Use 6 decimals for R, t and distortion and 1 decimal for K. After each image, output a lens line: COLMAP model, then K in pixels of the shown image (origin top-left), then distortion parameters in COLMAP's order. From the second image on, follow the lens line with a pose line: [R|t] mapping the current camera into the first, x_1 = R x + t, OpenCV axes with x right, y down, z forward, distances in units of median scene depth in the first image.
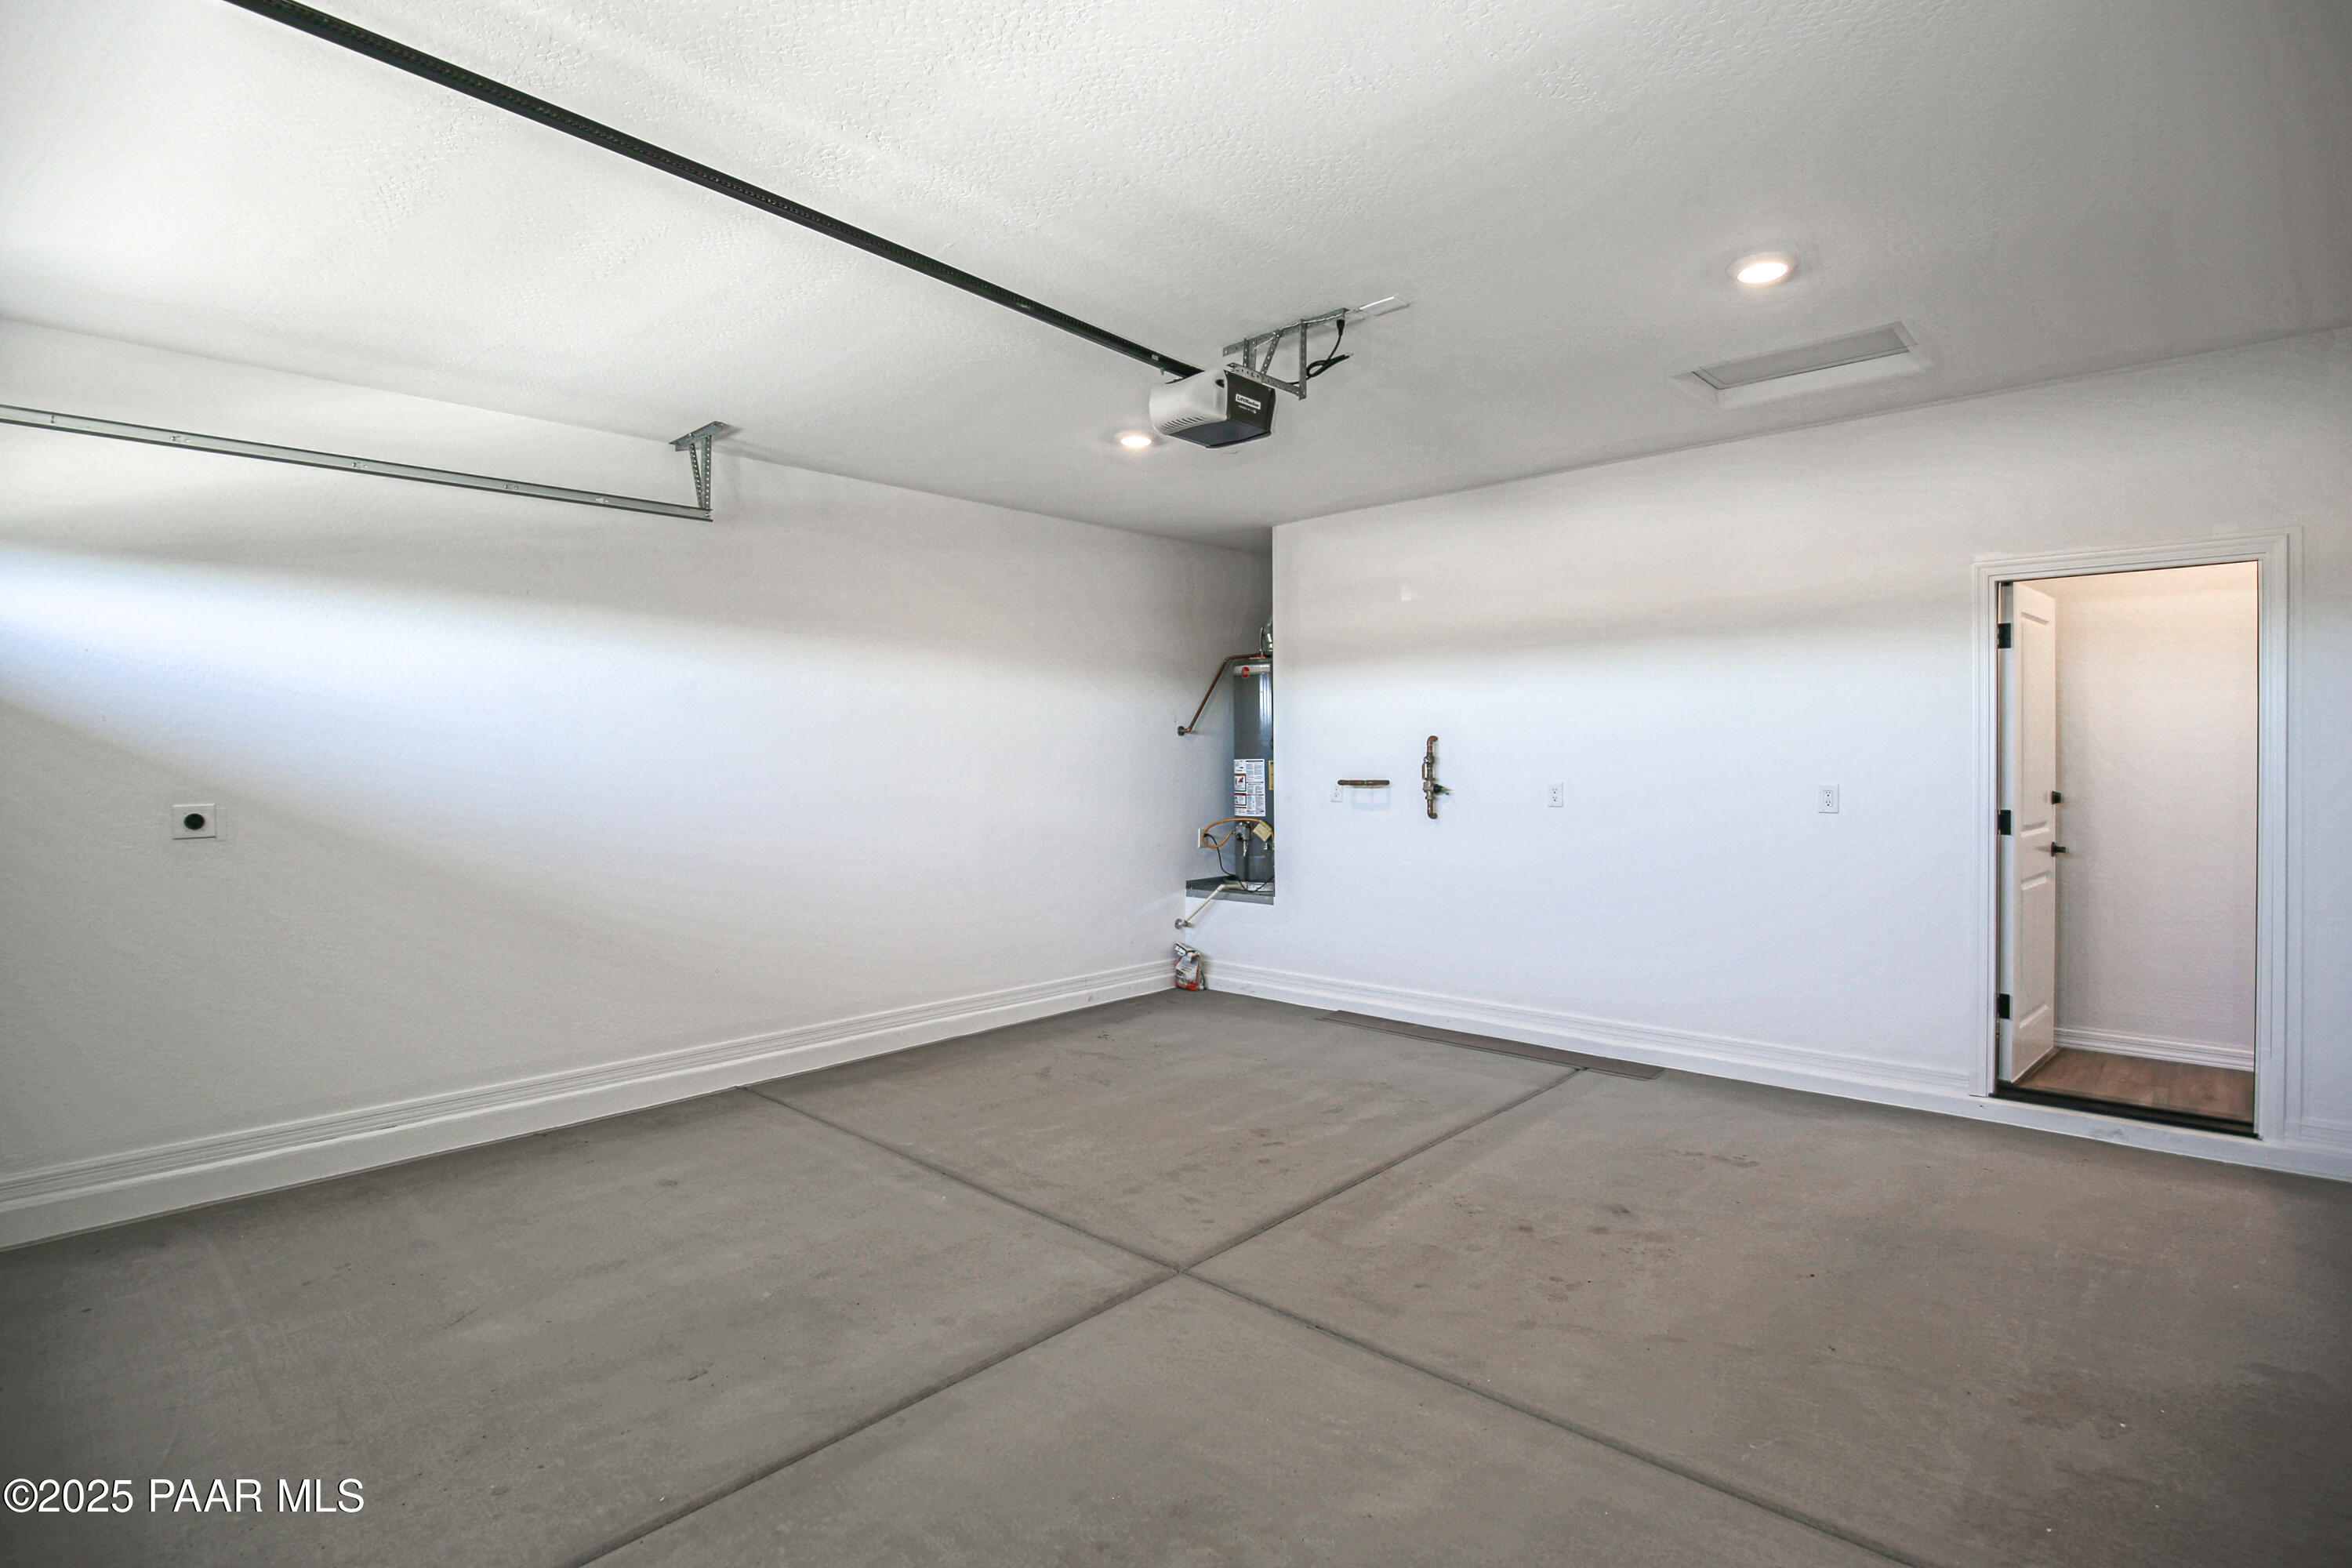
lens RADIAL K [[1153.8, 0, 1198.9], [0, 1153.8, 780.8], [0, 0, 1]] dist [-0.027976, 0.003243]
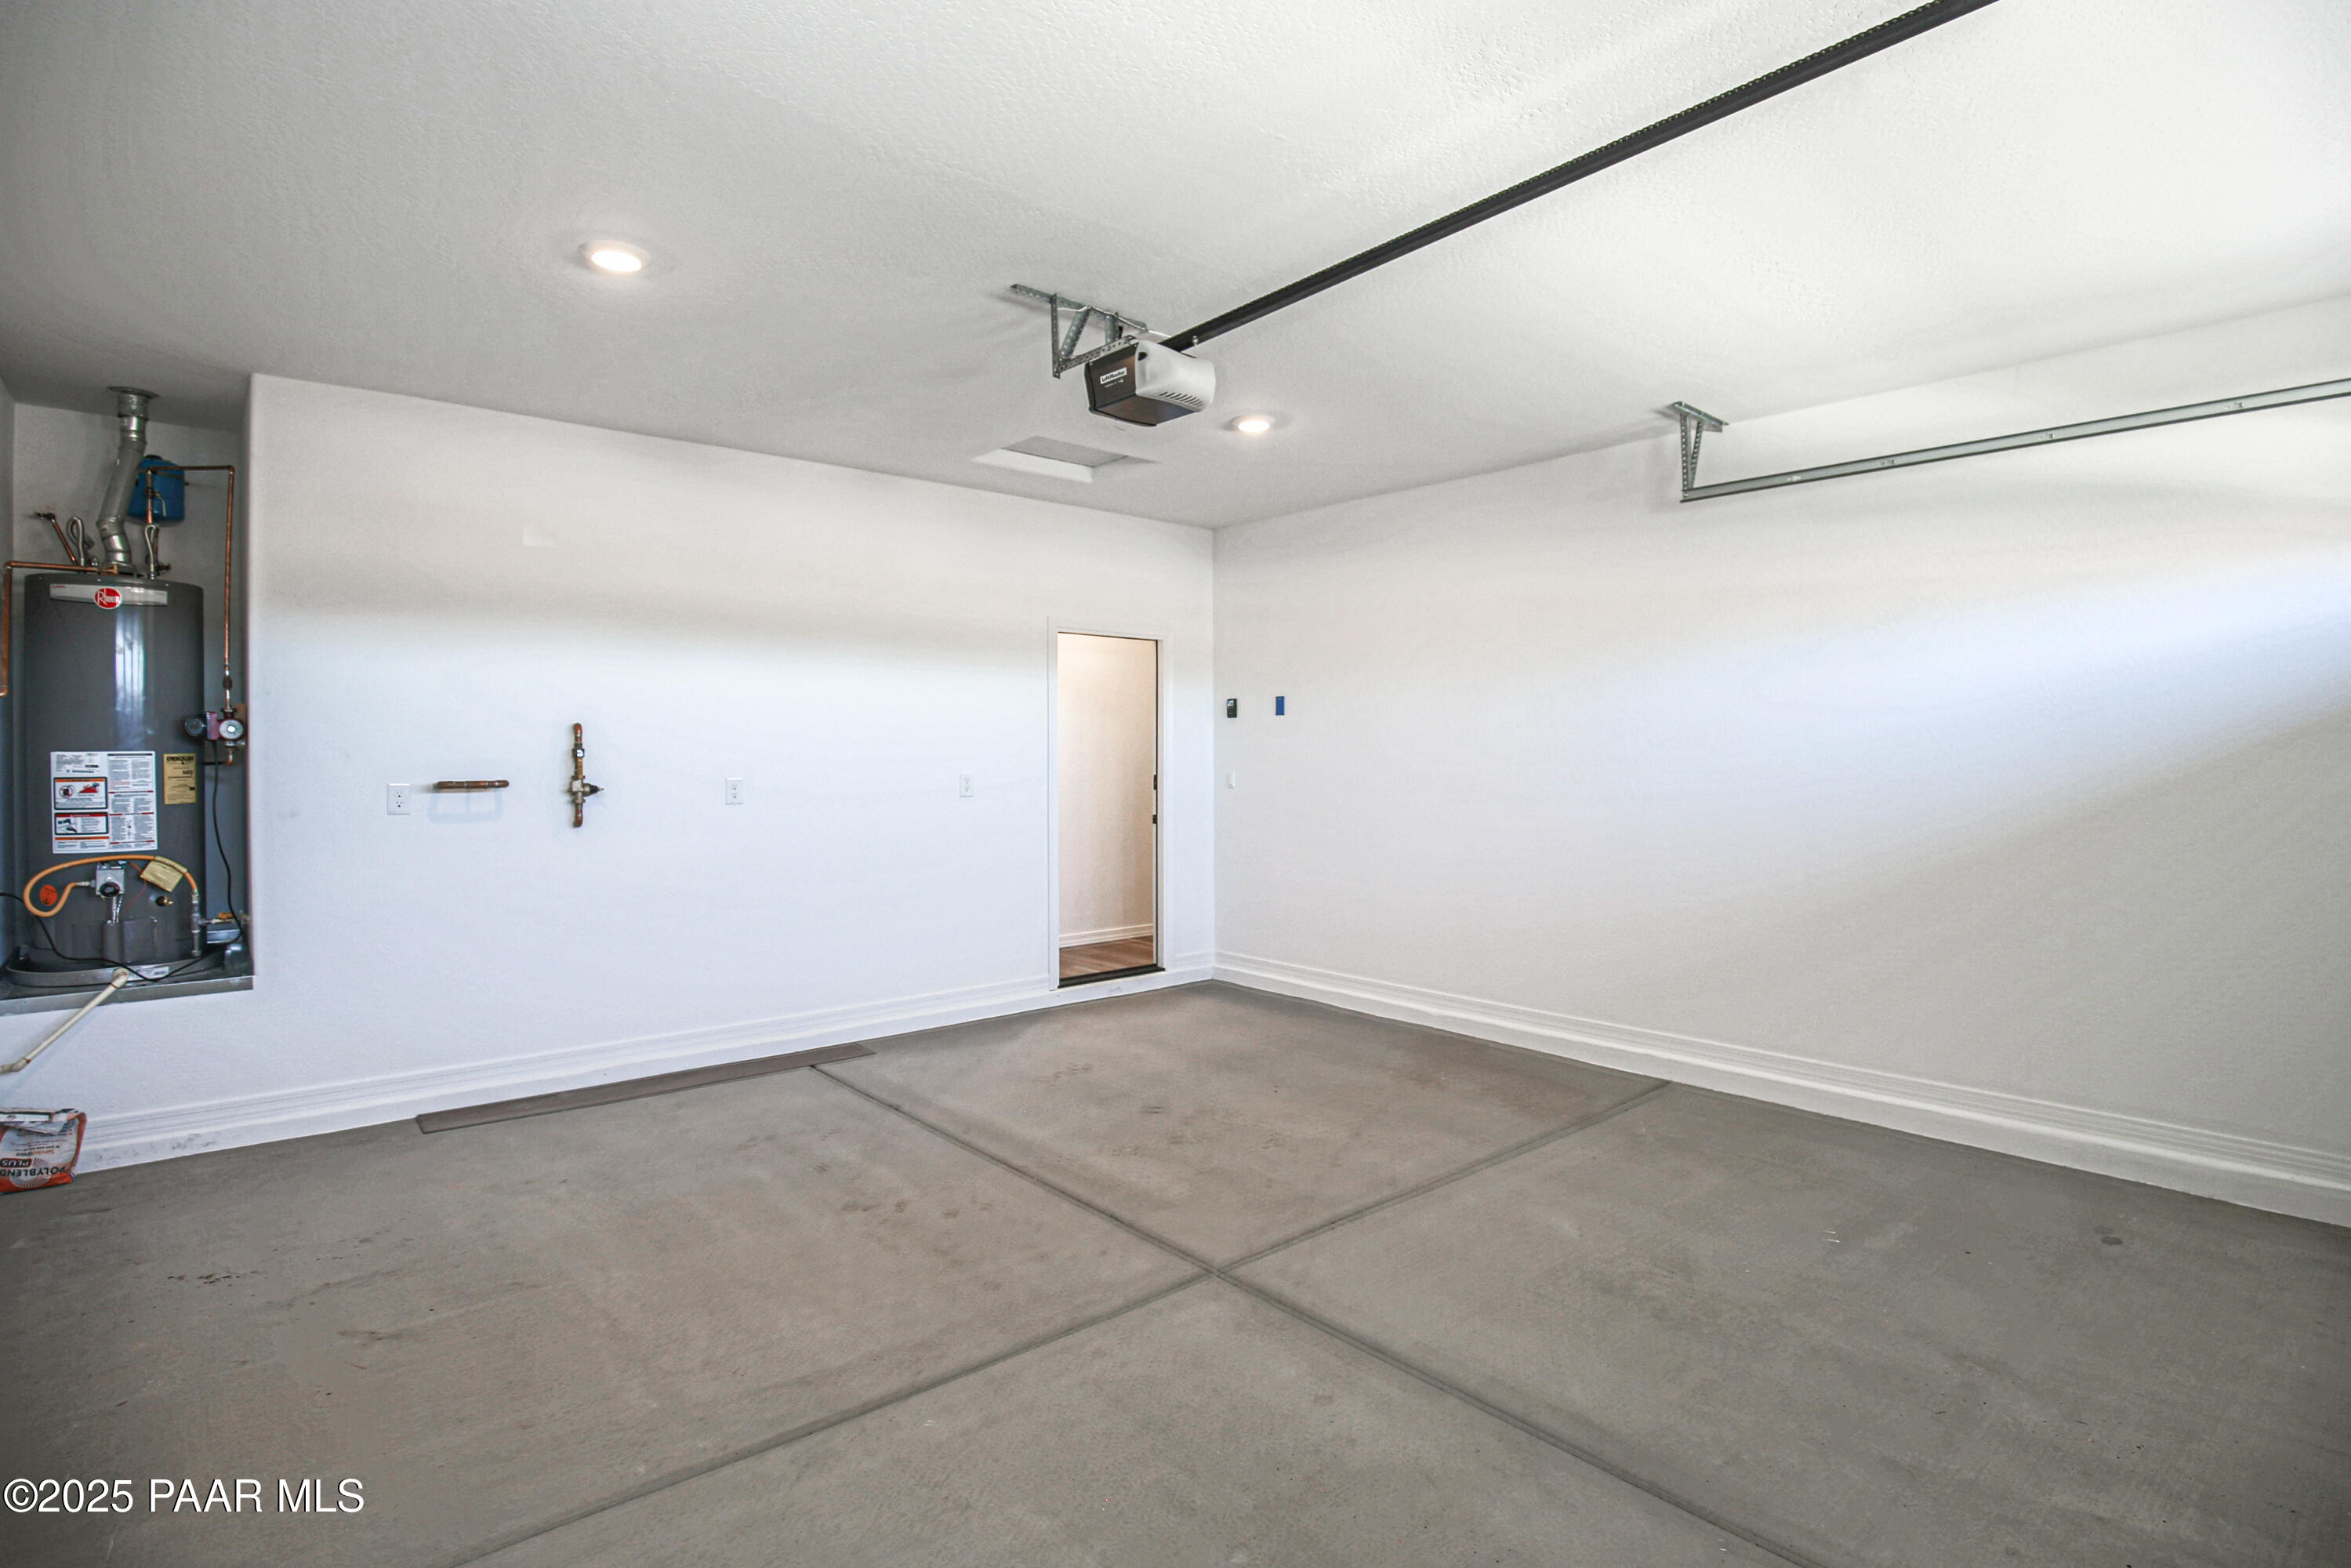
lens RADIAL K [[1153.3, 0, 1195.1], [0, 1153.3, 767.0], [0, 0, 1]] dist [-0.027976, 0.003243]
pose [[0.109010, -0.006317, 0.994021, -0.787155], [0.019478, 0.999801, 0.004218, -0.005477], [-0.993850, 0.018902, 0.109111, 0.722361]]
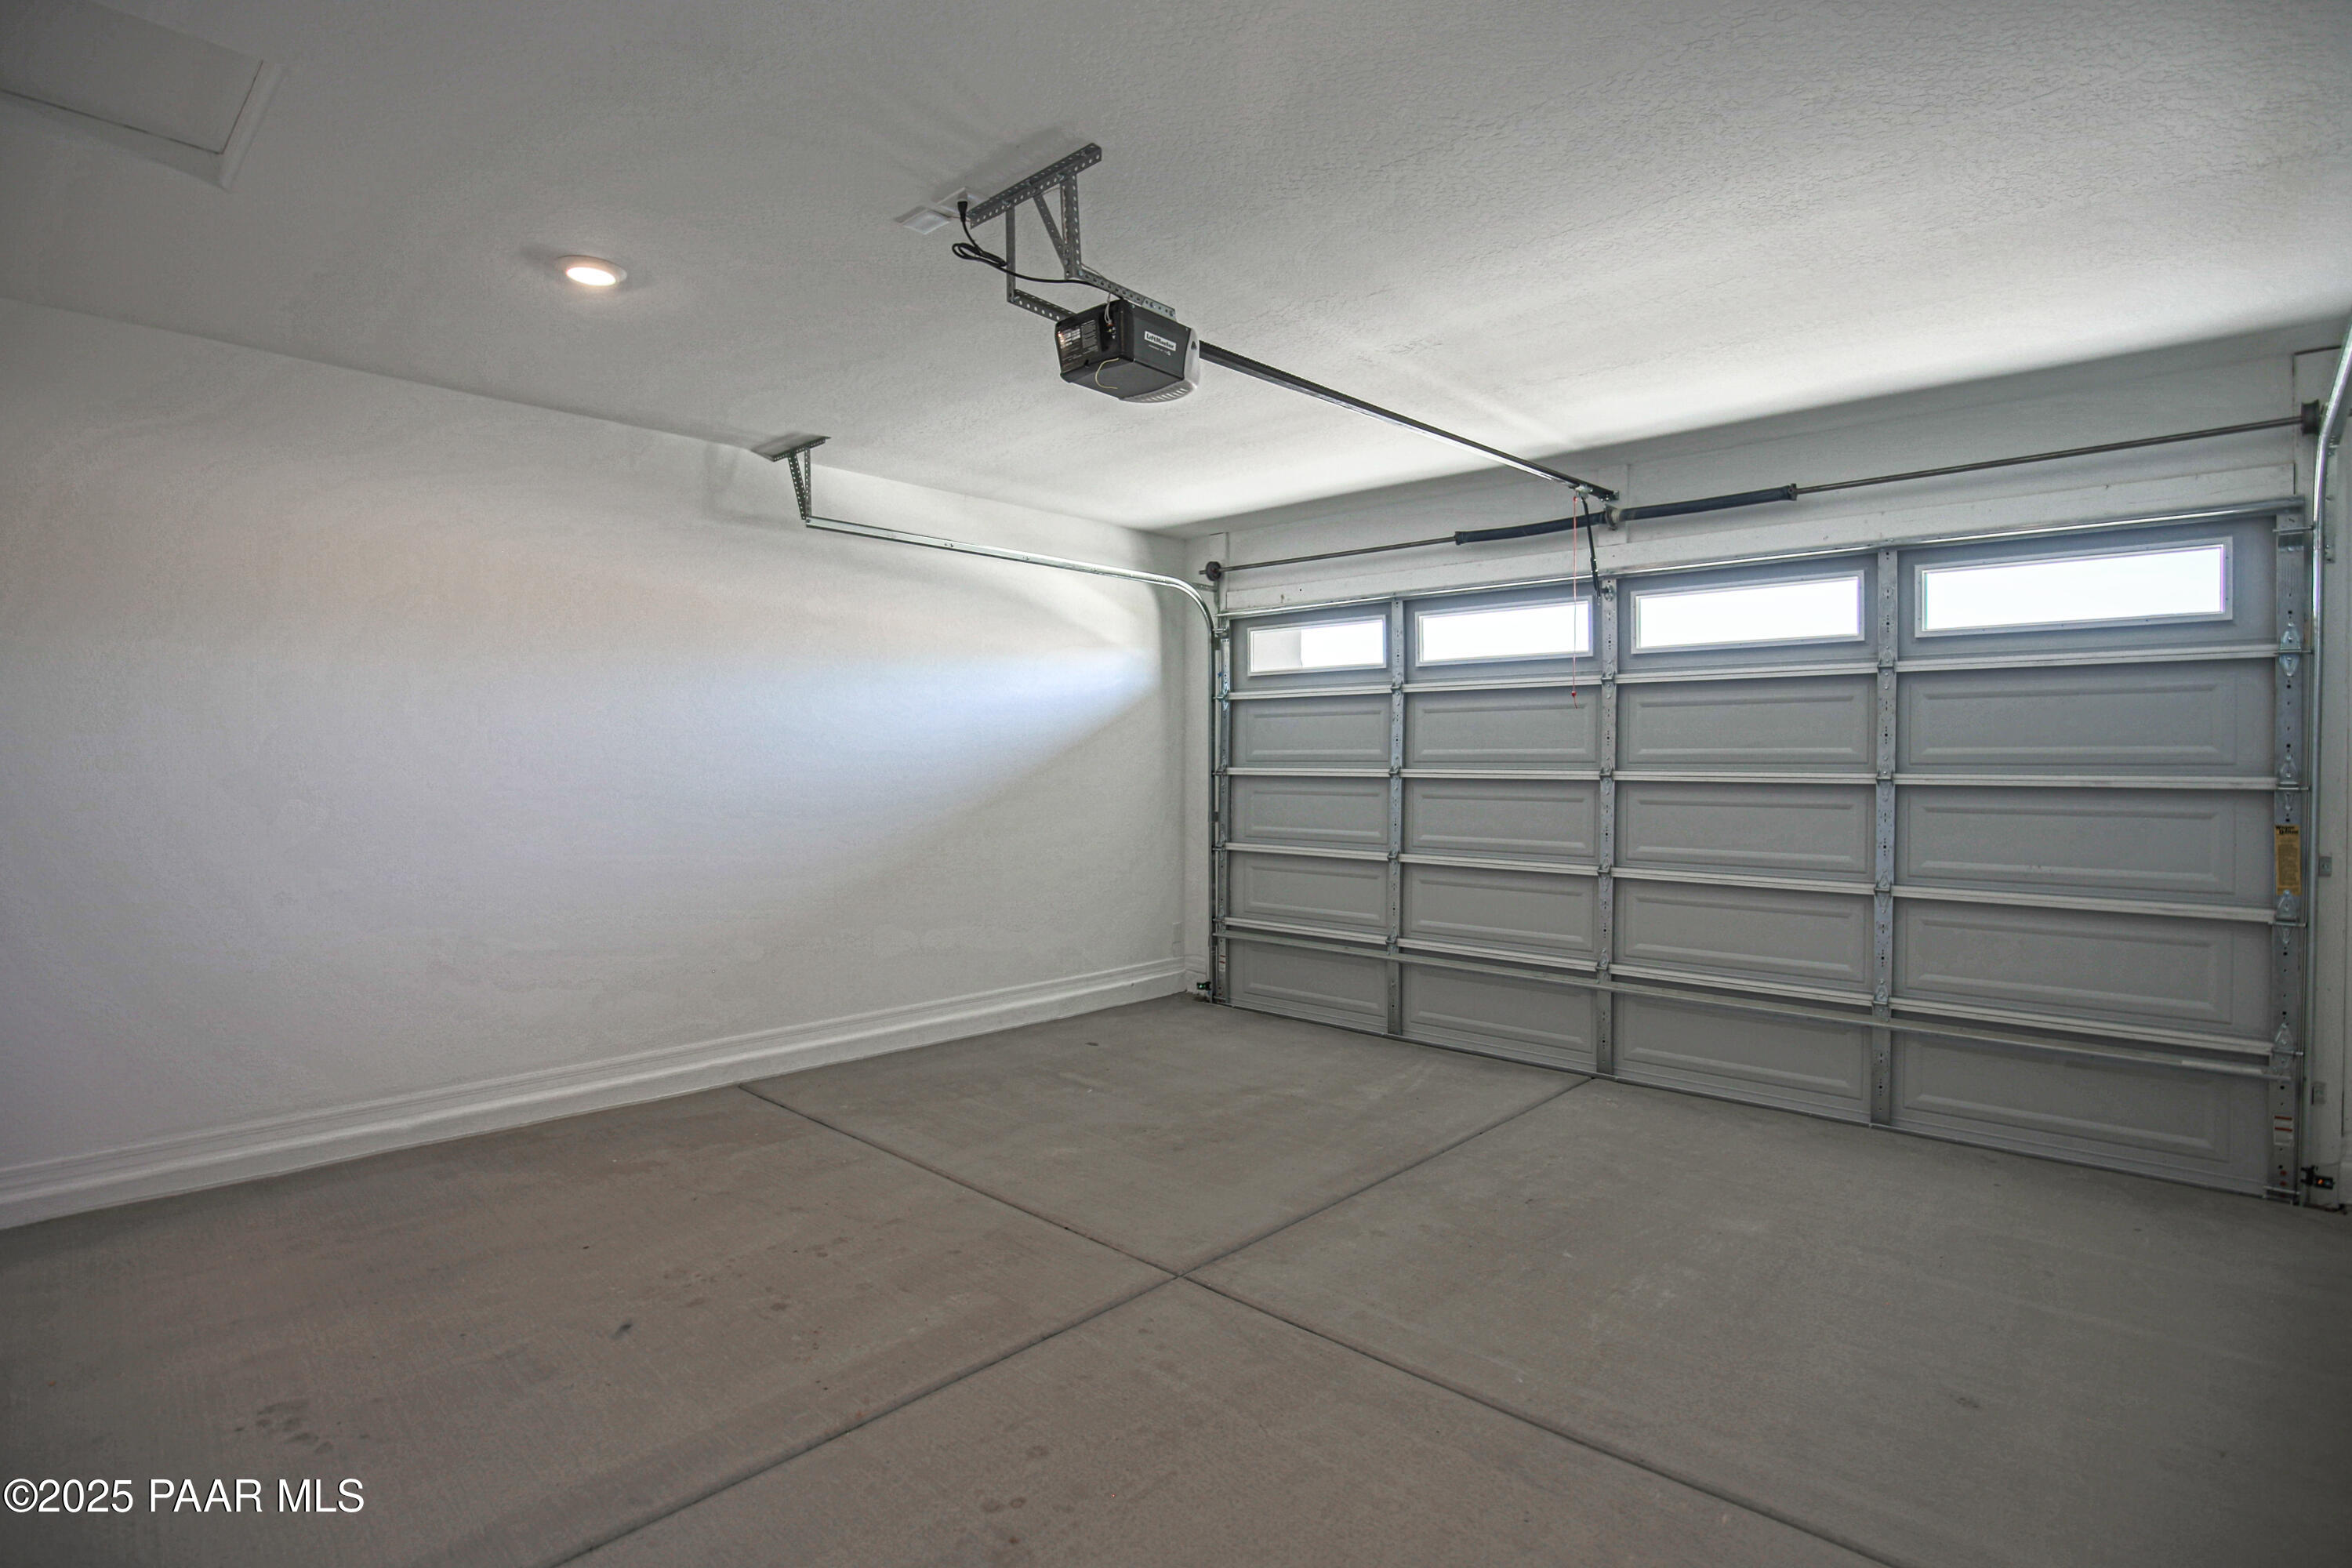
lens RADIAL K [[1153.8, 0, 1172.4], [0, 1153.8, 773.5], [0, 0, 1]] dist [-0.027976, 0.003243]
pose [[-0.999870, 0.003352, 0.015755, -0.021593], [0.003899, 0.999385, 0.034852, -0.031315], [-0.015629, 0.034908, -0.999268, 1.576745]]
